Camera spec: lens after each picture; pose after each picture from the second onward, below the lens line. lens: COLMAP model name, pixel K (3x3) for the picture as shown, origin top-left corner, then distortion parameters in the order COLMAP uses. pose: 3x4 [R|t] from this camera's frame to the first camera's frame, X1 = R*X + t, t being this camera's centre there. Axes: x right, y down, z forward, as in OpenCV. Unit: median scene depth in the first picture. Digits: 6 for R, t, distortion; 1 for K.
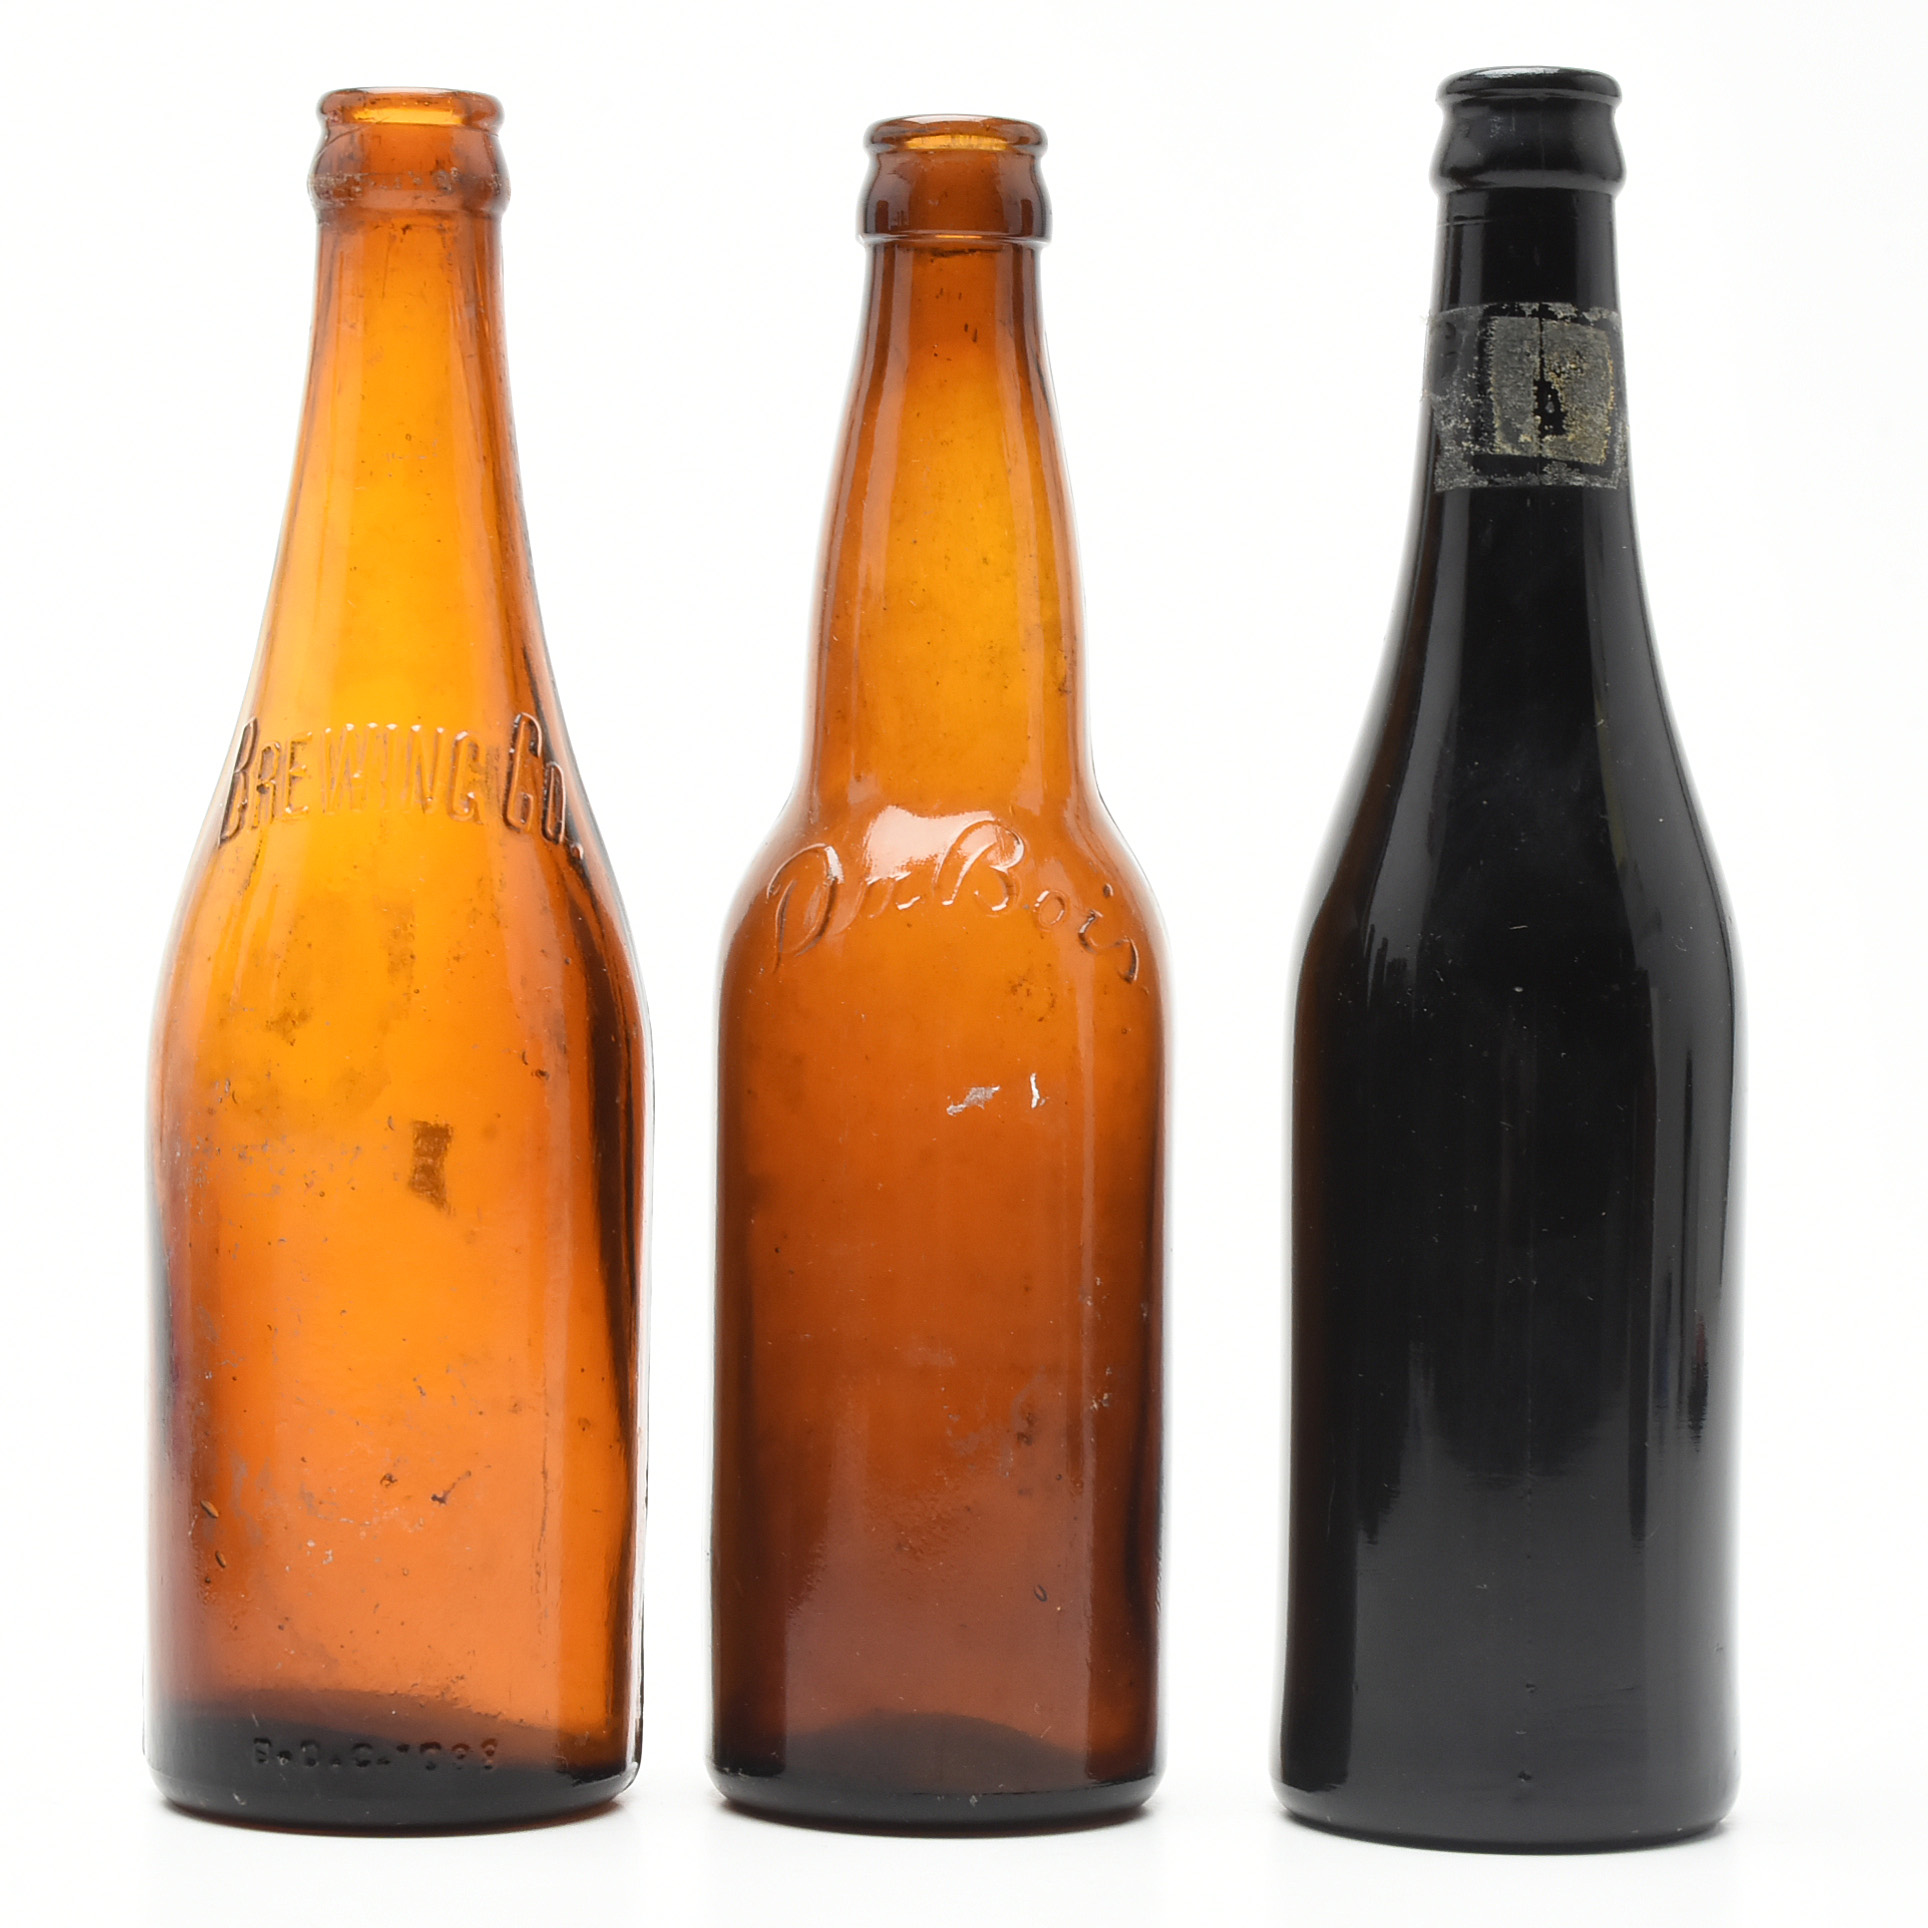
lens RADIAL K [[5039.7, 0, 961.8], [0, 5039.7, 964.1], [0, 0, 1]] dist [-0.050673, 0.000000]
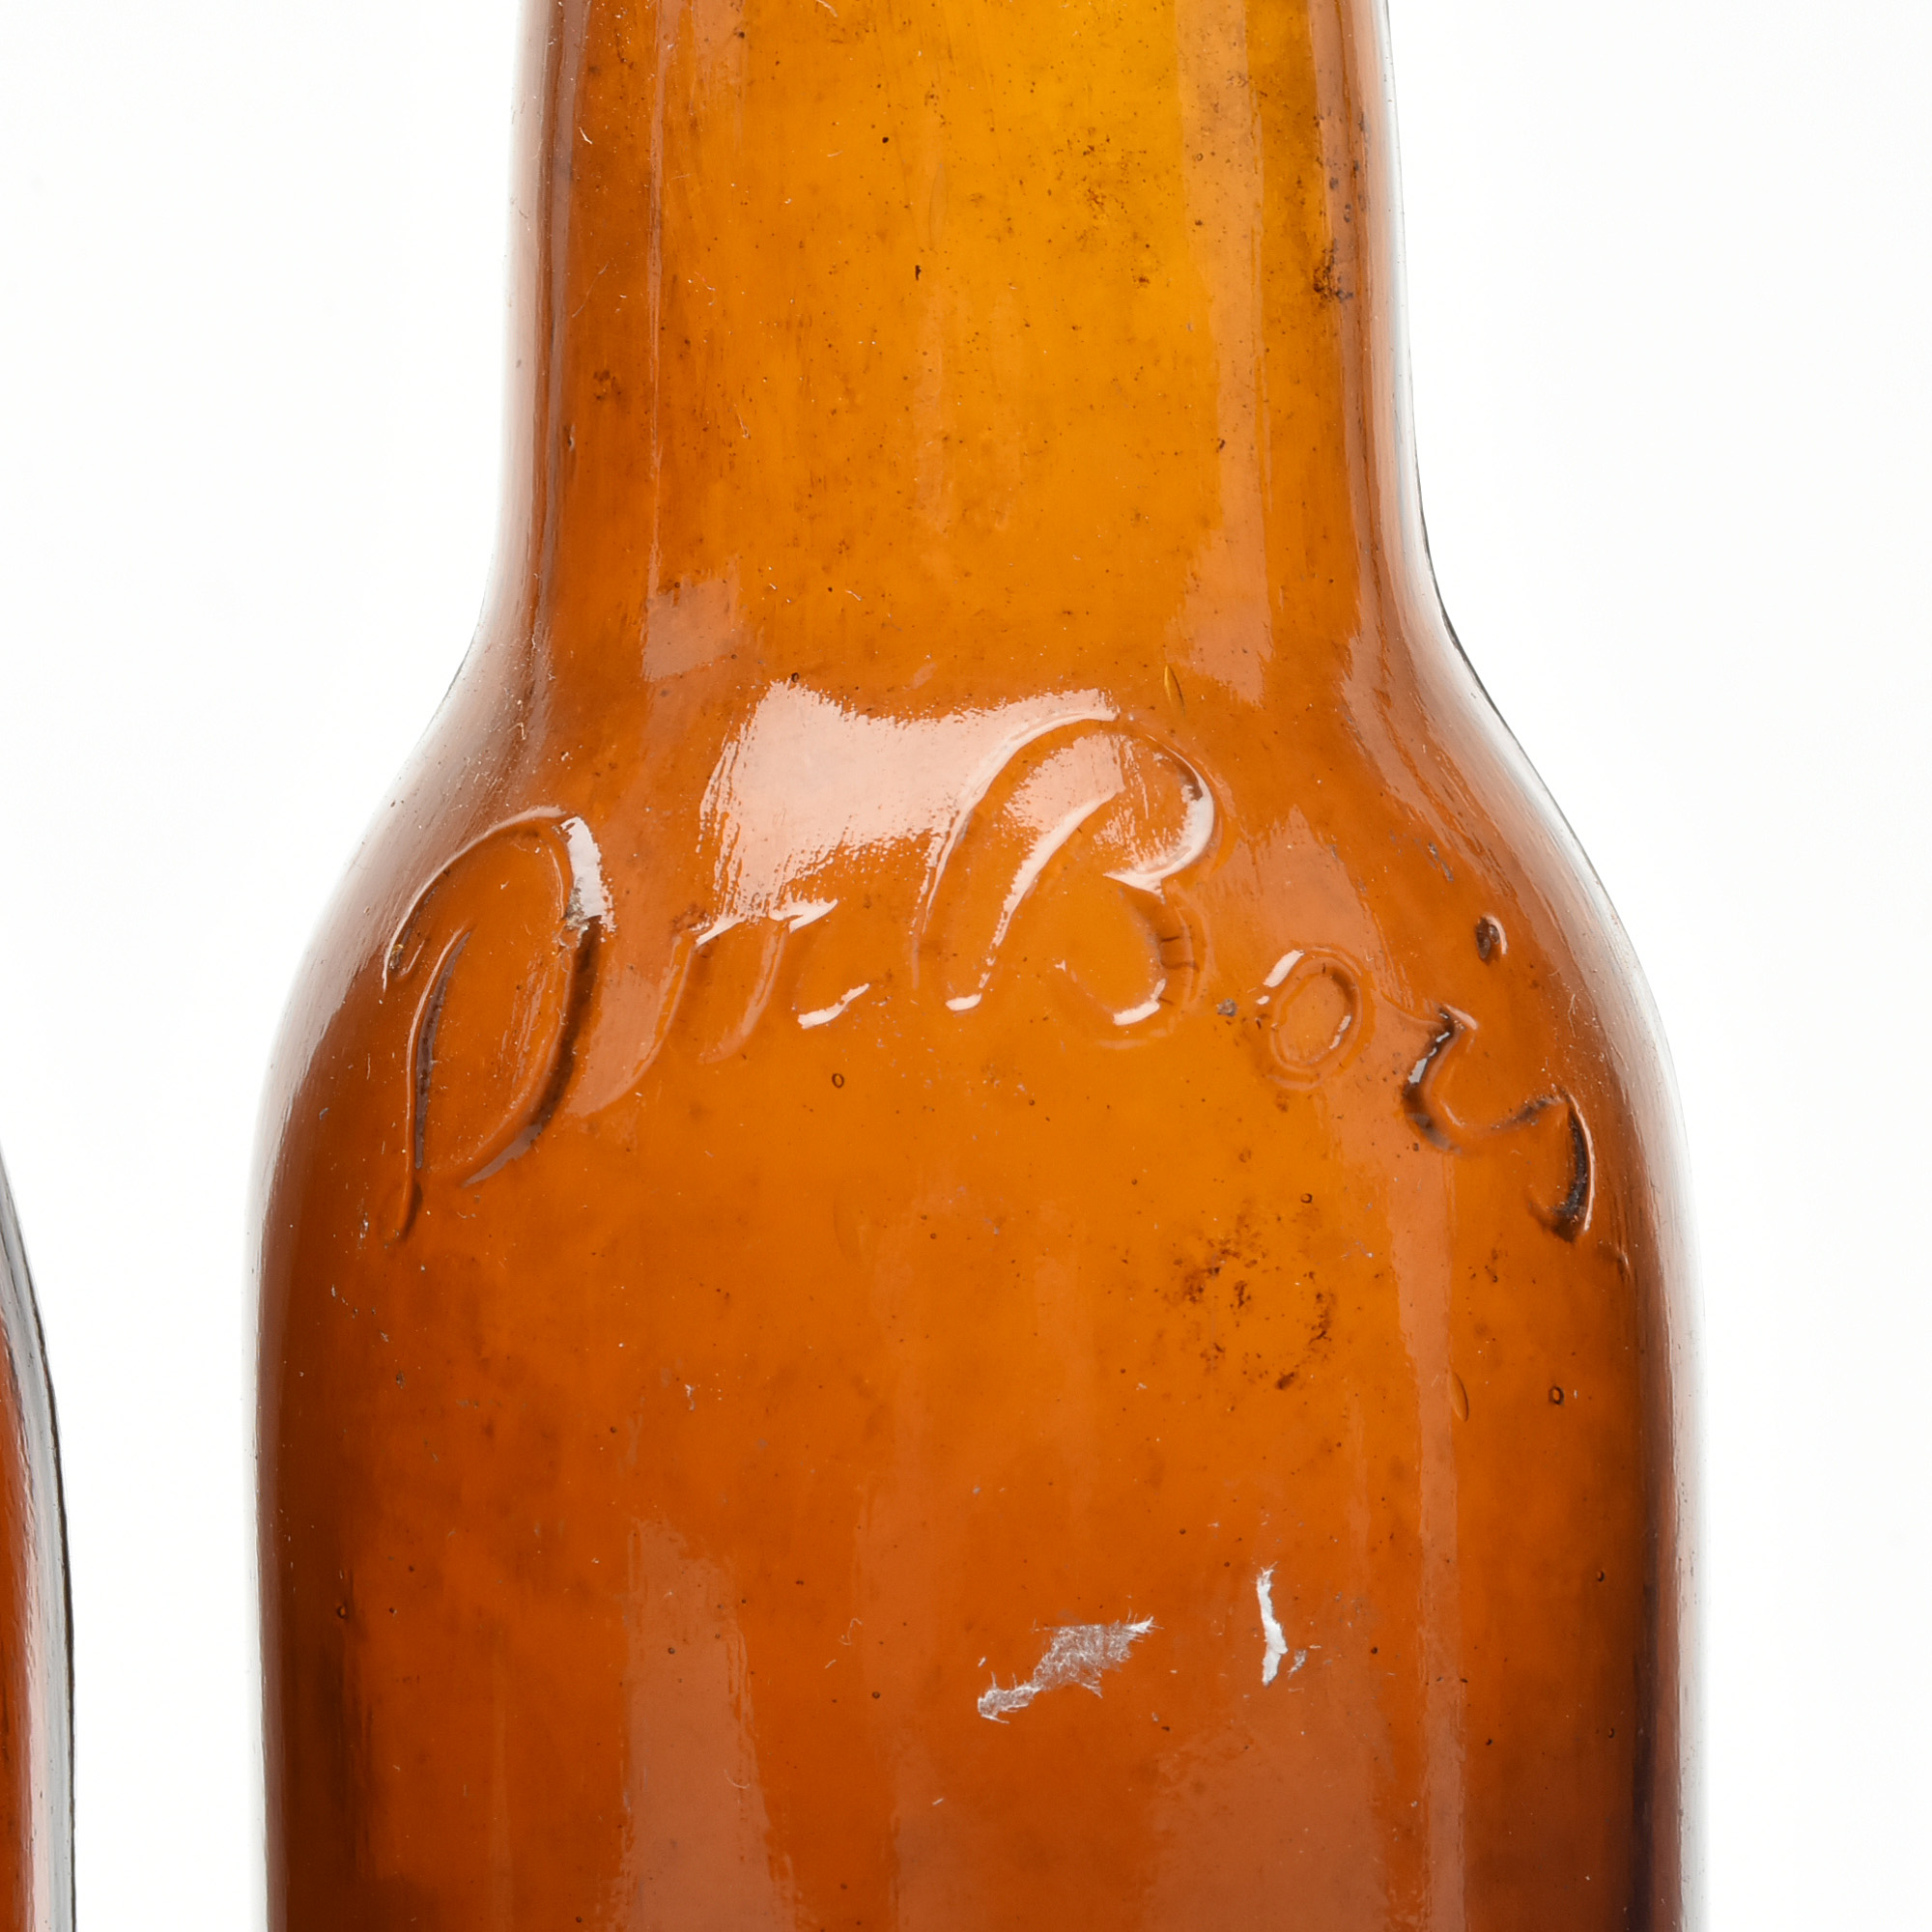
lens RADIAL K [[7027.8, 0, 969.4], [0, 7027.8, 965.7], [0, 0, 1]] dist [-0.054370, 0.000000]
pose [[0.999564, -0.023822, -0.017419, 0.004729], [0.024217, 0.999445, 0.022864, -0.023507], [0.016865, -0.023276, 0.999587, 0.575817]]
